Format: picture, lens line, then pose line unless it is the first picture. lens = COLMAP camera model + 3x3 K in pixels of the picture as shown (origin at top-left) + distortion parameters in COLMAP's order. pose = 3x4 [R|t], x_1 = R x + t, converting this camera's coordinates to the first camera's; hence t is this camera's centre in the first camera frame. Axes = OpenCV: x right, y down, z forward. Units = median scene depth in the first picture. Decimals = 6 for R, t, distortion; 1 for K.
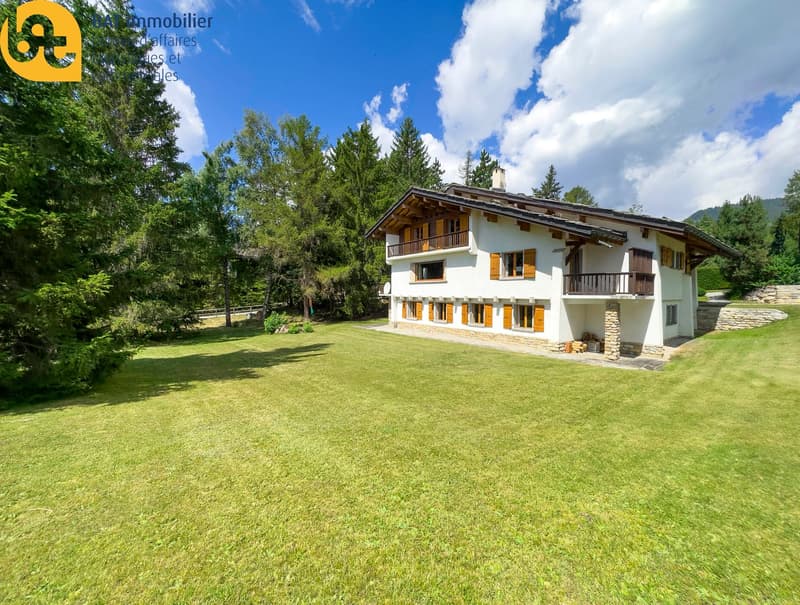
lens RADIAL K [[323.2, 0, 400.1], [0, 323.2, 303.8], [0, 0, 1]] dist [-0.013727, 0.000027]
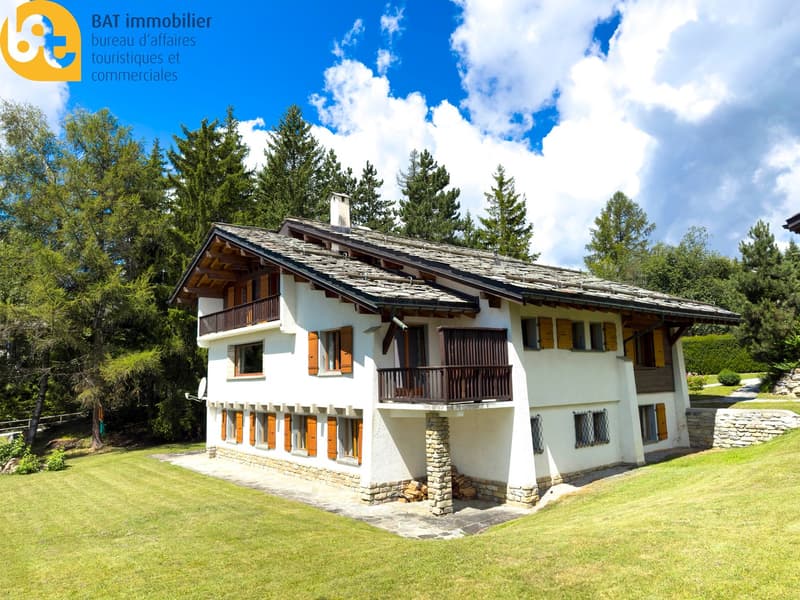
lens RADIAL K [[567.0, 0, 400.0], [0, 567.0, 299.1], [0, 0, 1]] dist [0.002407, -0.002305]
pose [[0.999379, -0.027667, 0.021813, 0.387784], [0.030952, 0.985229, -0.168420, -0.028606], [-0.016831, 0.168990, 0.985474, -0.062803]]
